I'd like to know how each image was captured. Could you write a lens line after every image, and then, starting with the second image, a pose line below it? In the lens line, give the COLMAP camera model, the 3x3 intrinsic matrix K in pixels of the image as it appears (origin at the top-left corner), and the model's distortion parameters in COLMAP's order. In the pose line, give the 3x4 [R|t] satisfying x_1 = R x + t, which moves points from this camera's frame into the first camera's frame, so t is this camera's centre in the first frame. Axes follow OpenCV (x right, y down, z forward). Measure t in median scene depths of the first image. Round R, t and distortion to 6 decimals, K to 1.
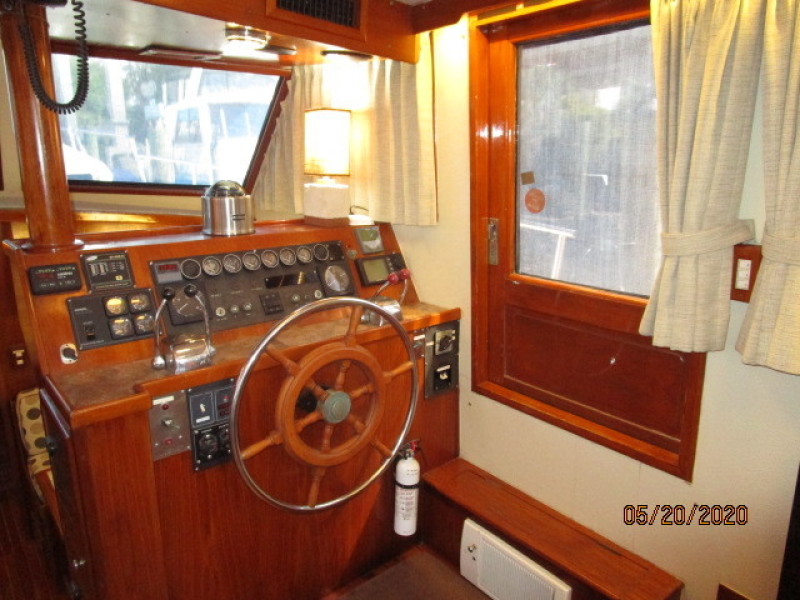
lens RADIAL K [[570.2, 0, 402.0], [0, 570.2, 299.2], [0, 0, 1]] dist [-0.023811, 0.004311]
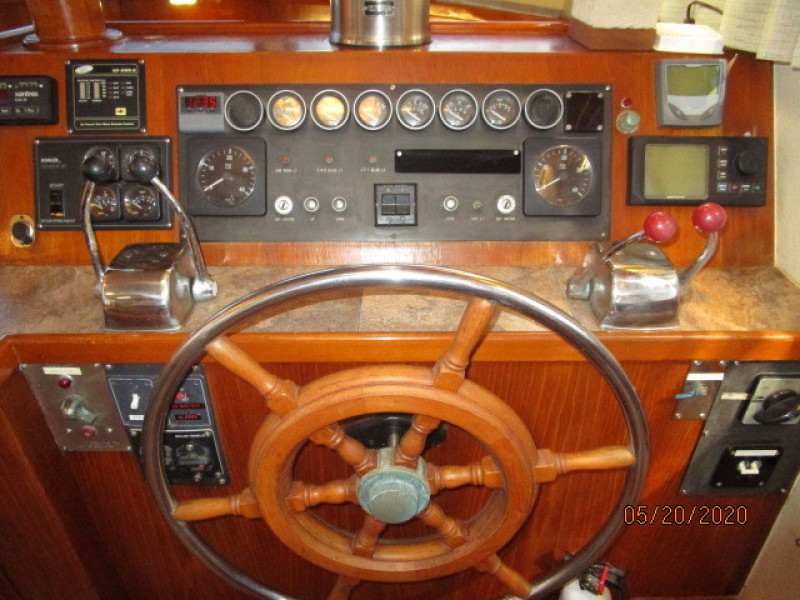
lens RADIAL K [[560.3, 0, 396.9], [0, 560.3, 299.3], [0, 0, 1]] dist [-0.013885, -0.005503]
pose [[0.758849, 0.346565, -0.551399, 0.067280], [-0.153509, 0.917983, 0.365707, -0.097135], [0.632916, -0.192872, 0.749812, 0.635708]]
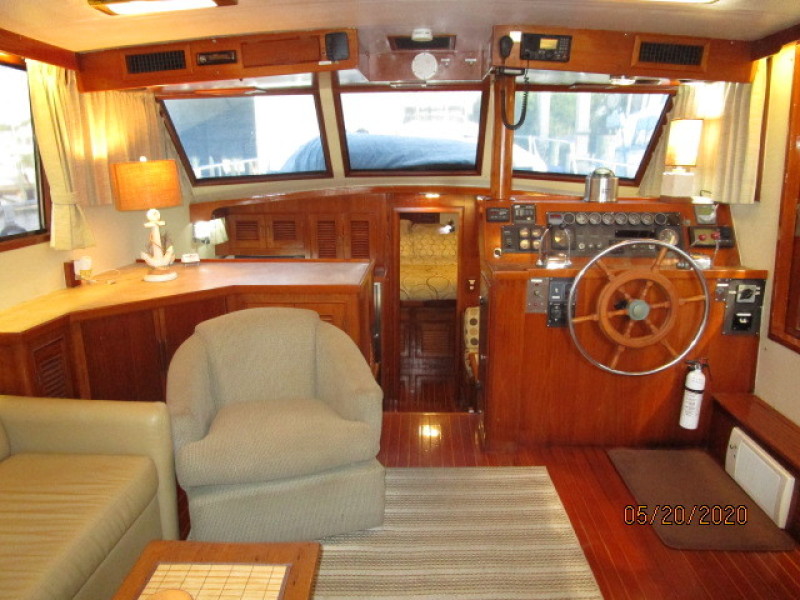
lens RADIAL K [[570.2, 0, 402.0], [0, 570.2, 299.2], [0, 0, 1]] dist [-0.023811, 0.004311]
pose [[0.739447, 0.153509, -0.655479, 0.380522], [-0.160286, 0.985801, 0.050049, 0.167017], [0.653855, 0.068056, 0.753553, -0.543442]]
